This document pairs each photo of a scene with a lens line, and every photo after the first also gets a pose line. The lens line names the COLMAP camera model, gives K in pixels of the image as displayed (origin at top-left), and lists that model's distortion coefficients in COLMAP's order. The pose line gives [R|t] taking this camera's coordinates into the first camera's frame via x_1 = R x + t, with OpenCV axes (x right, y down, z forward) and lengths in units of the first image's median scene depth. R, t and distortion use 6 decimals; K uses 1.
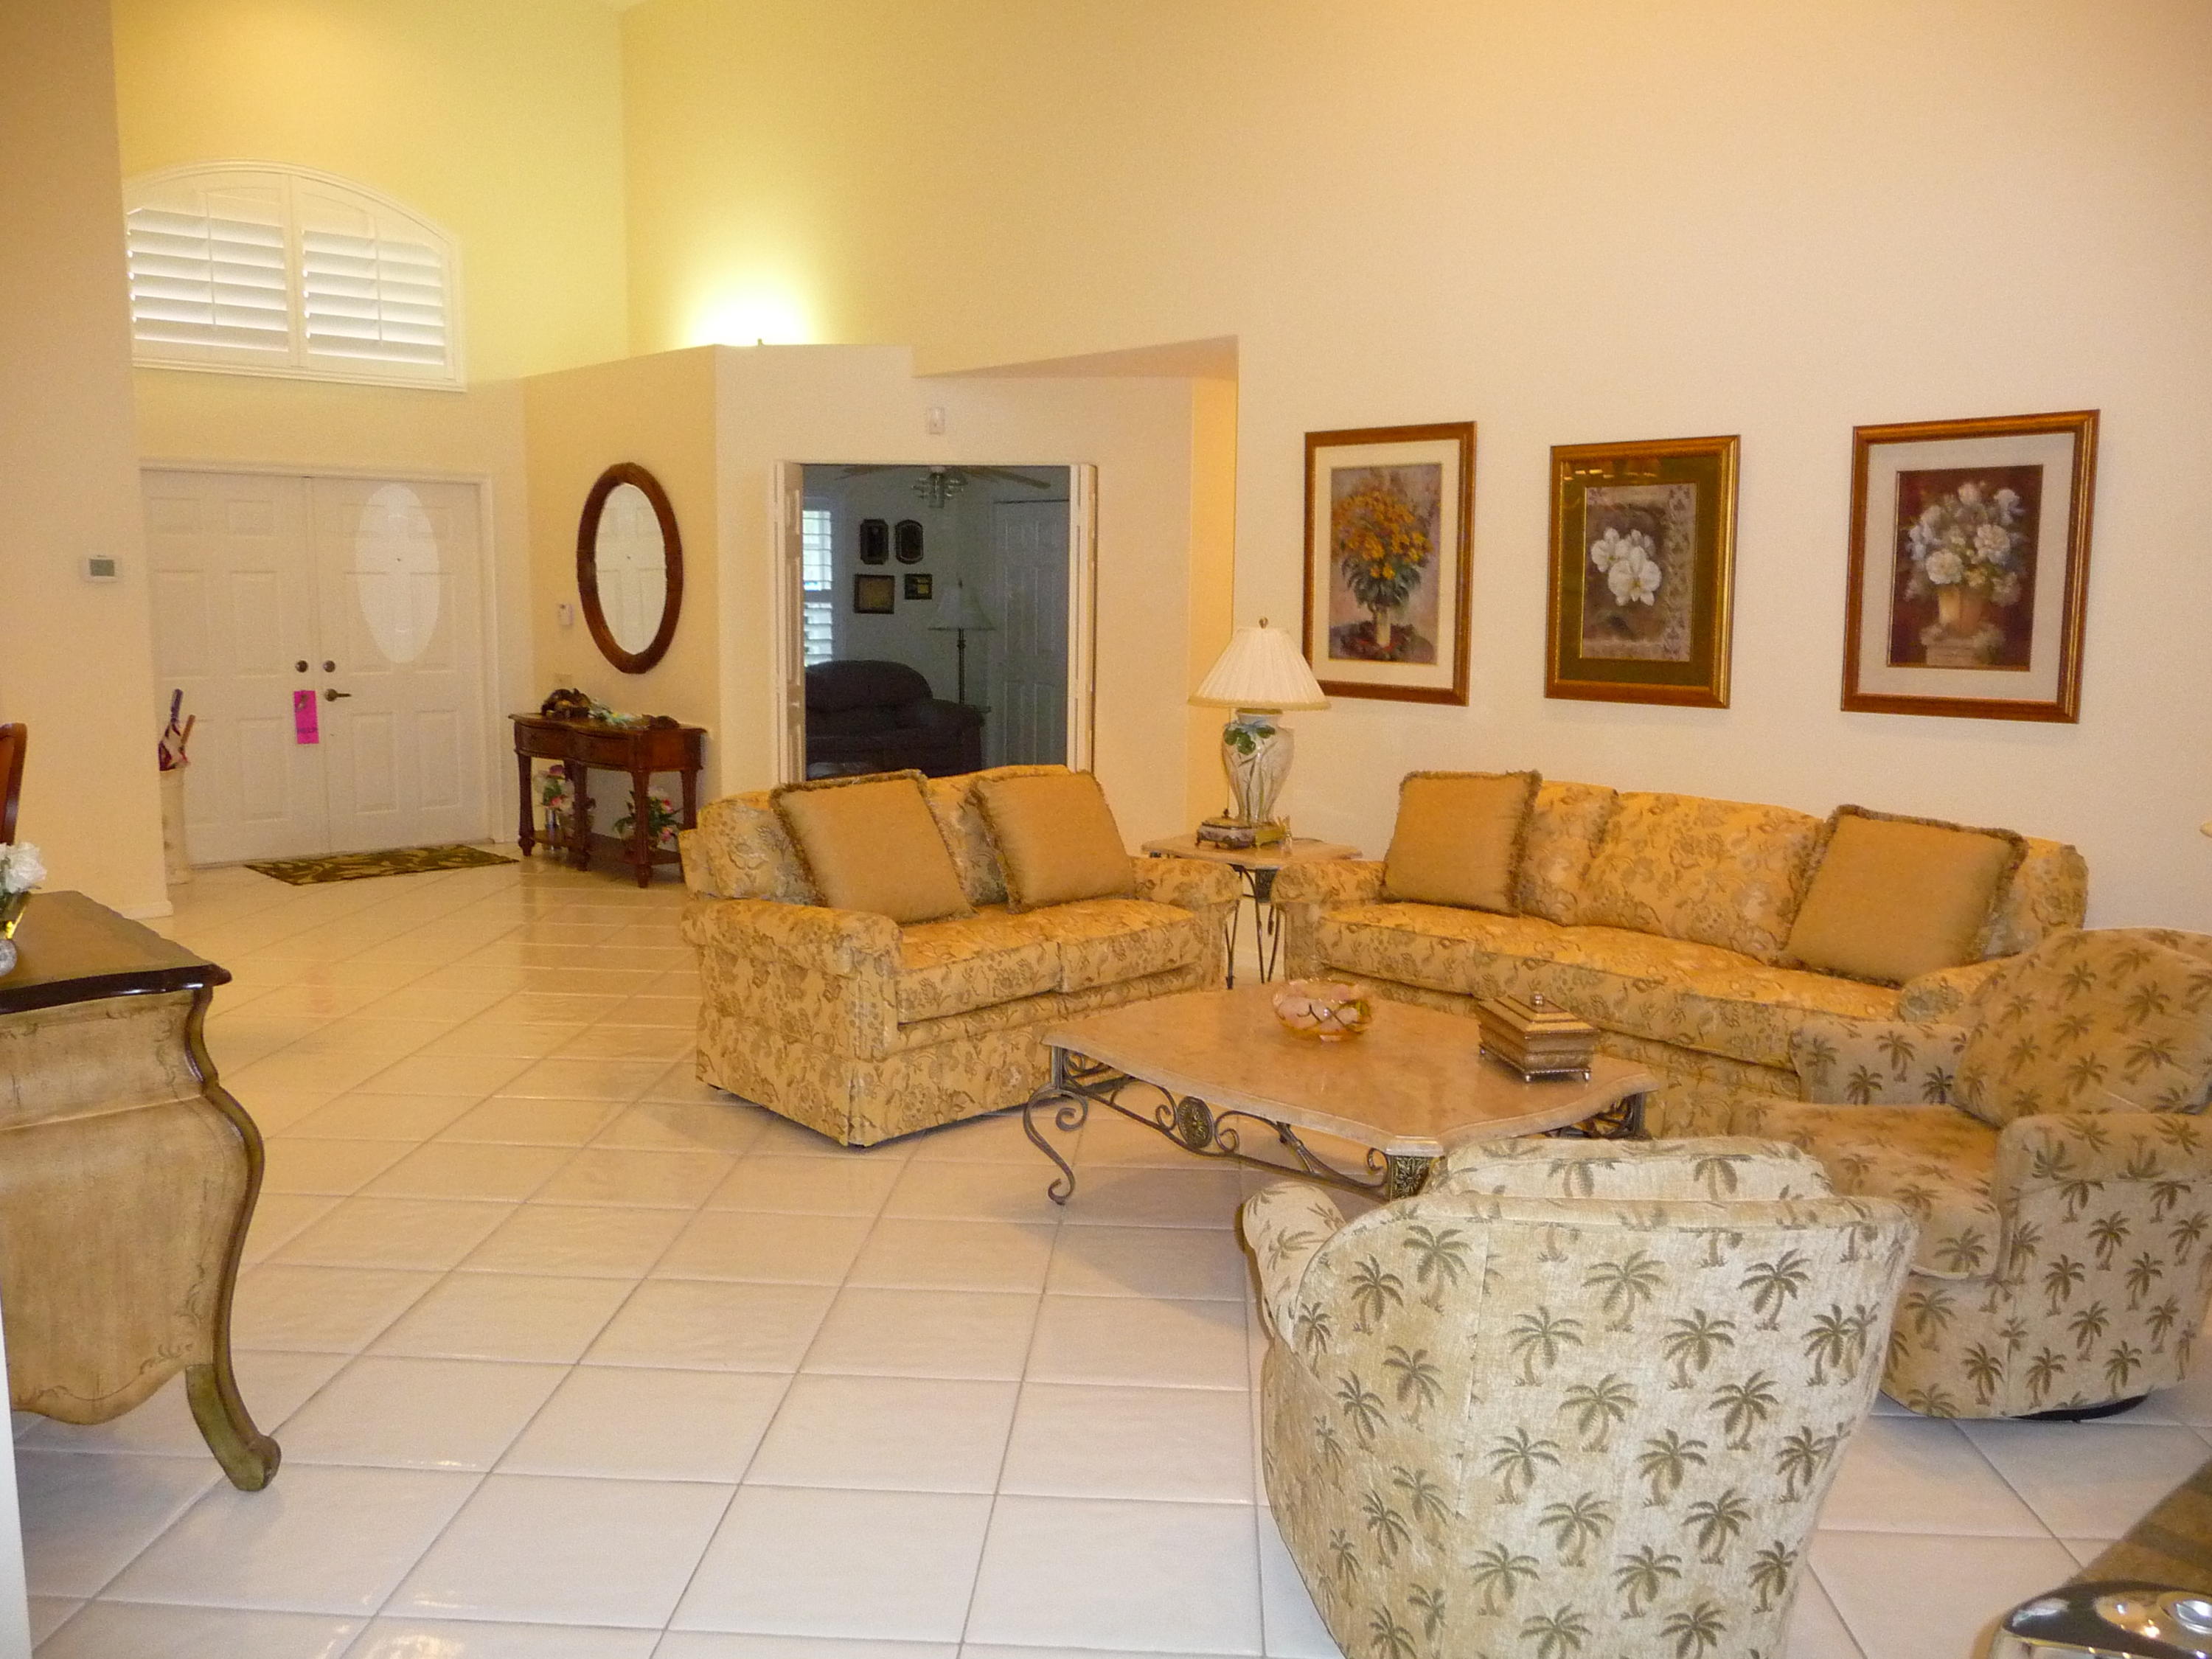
lens RADIAL K [[1806.3, 0, 1106.0], [0, 1806.3, 829.5], [0, 0, 1]] dist [-0.053241, 0.001031]
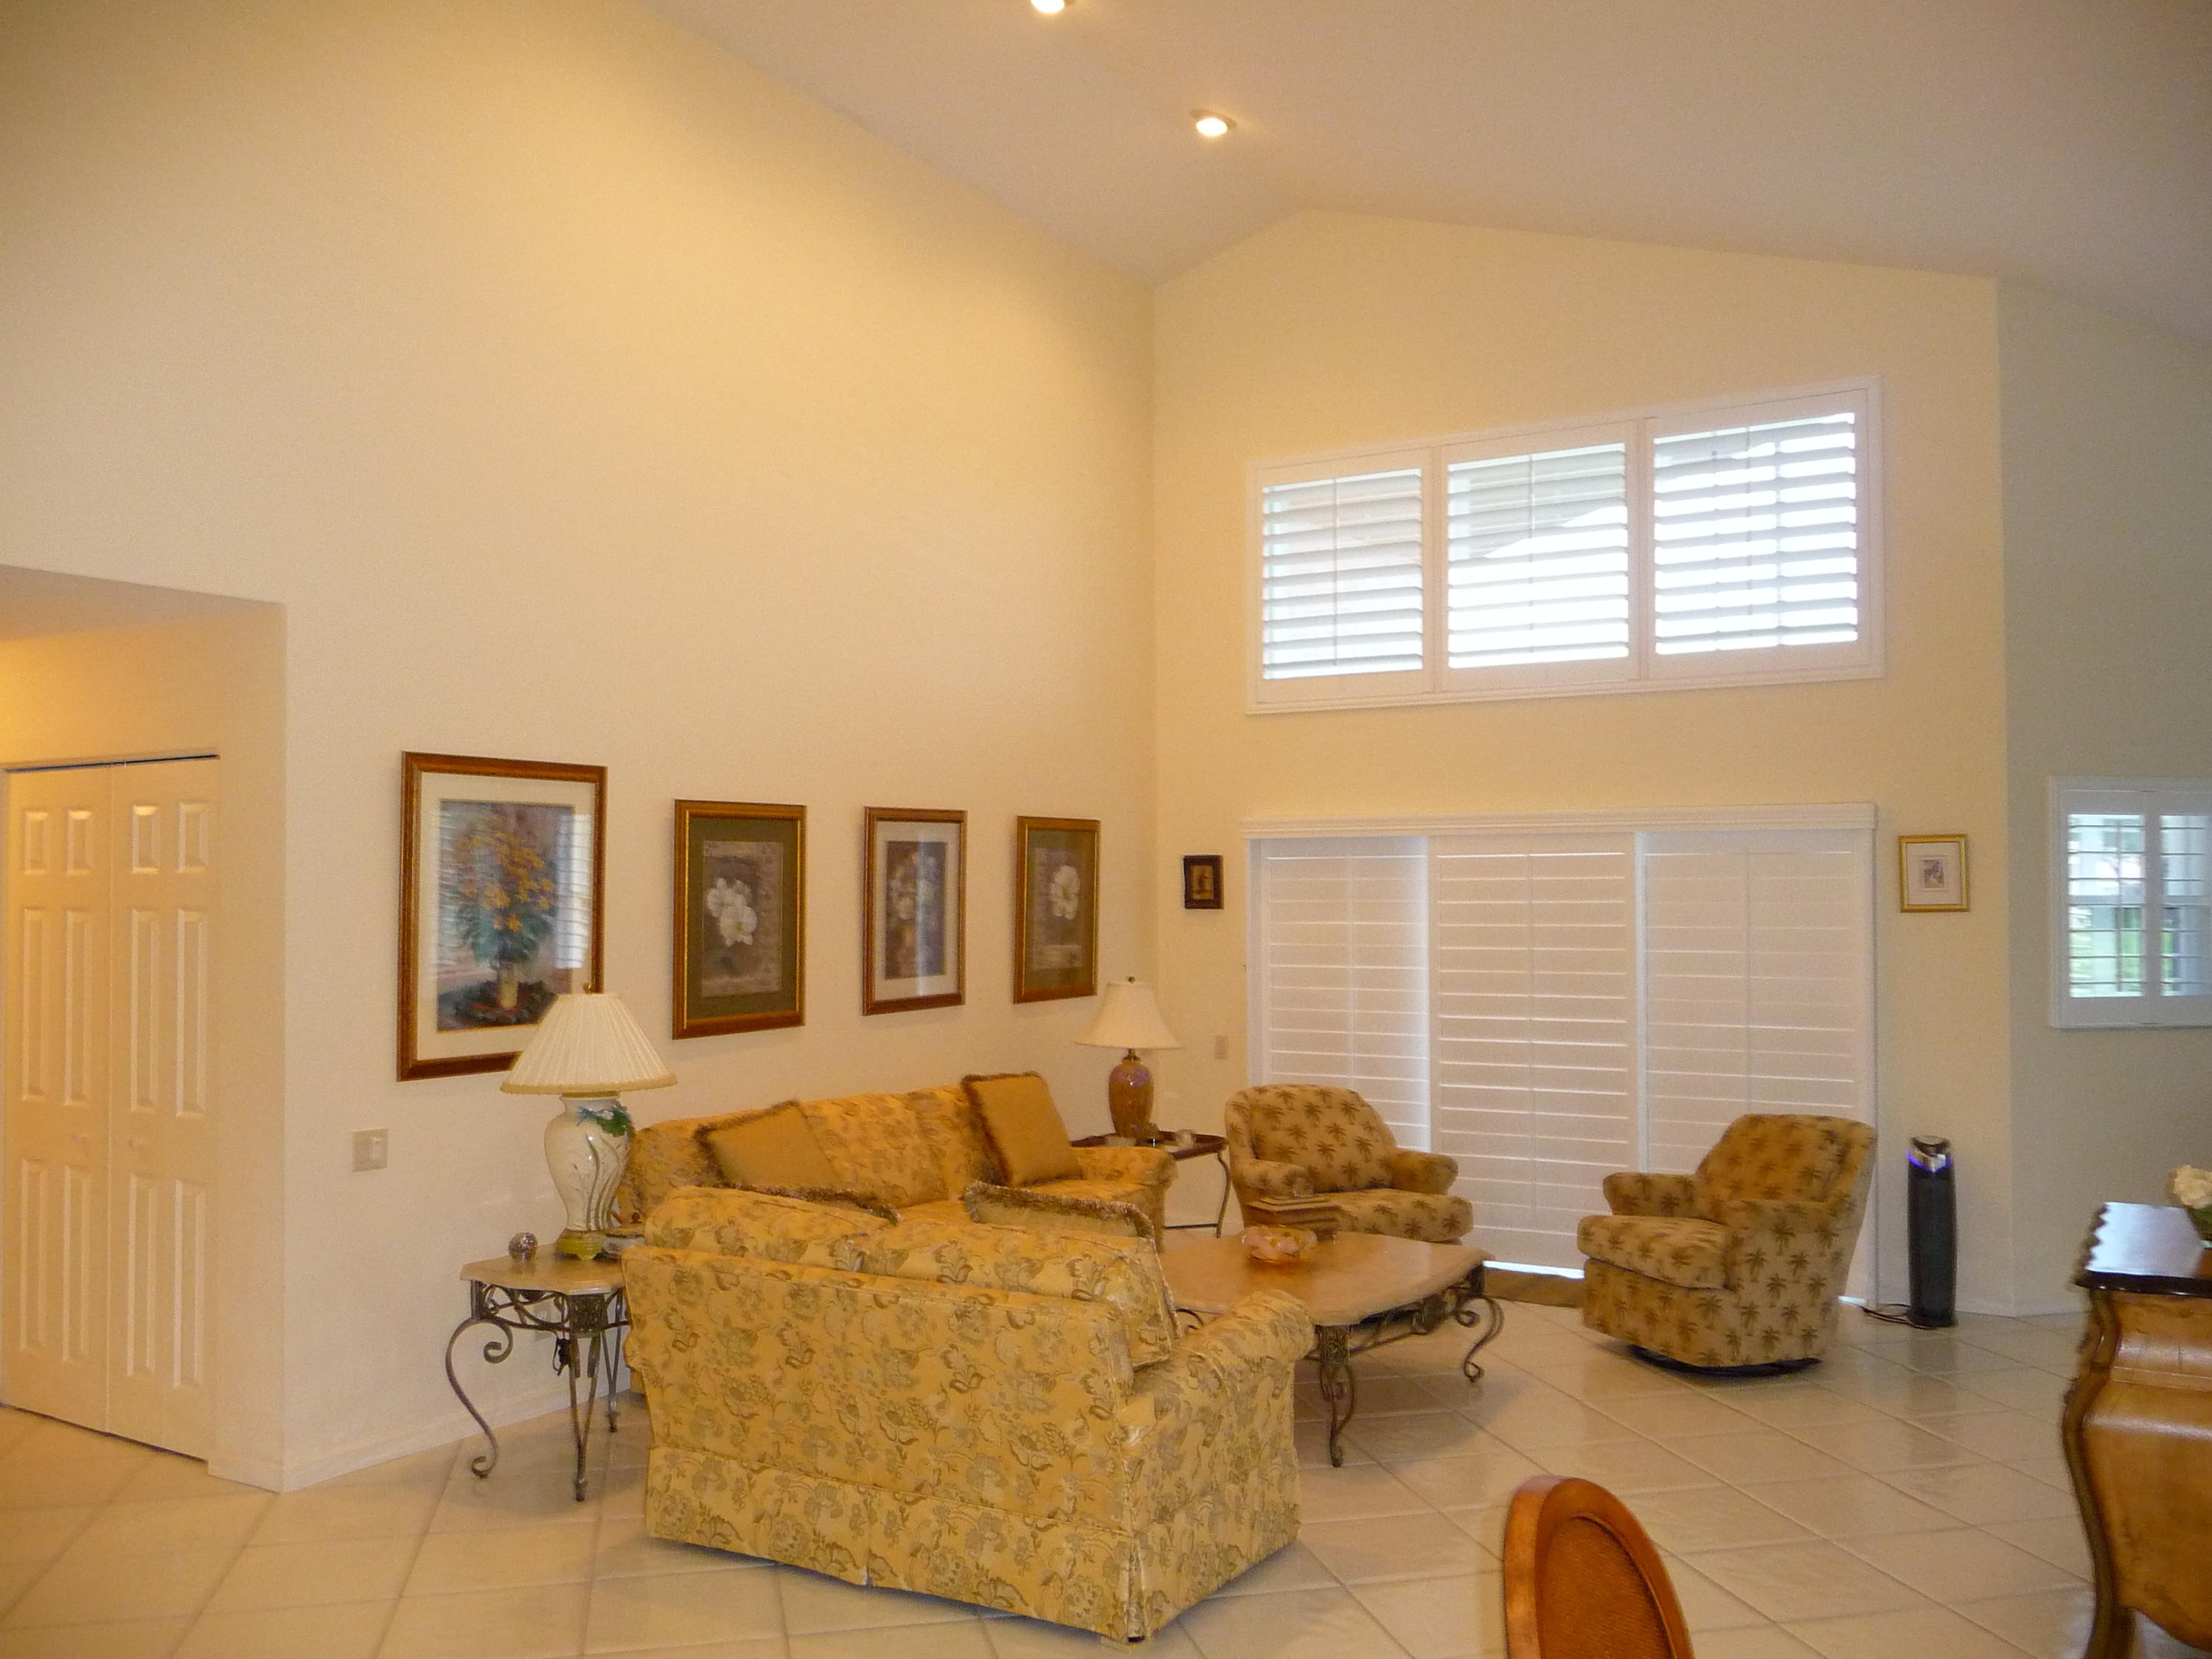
lens RADIAL K [[1806.3, 0, 1106.0], [0, 1806.3, 829.5], [0, 0, 1]] dist [-0.053241, 0.001031]
pose [[-0.287787, 0.035191, 0.957048, -0.858458], [0.145670, 0.989305, 0.007426, -0.171933], [-0.946551, 0.141550, -0.289836, 1.099740]]
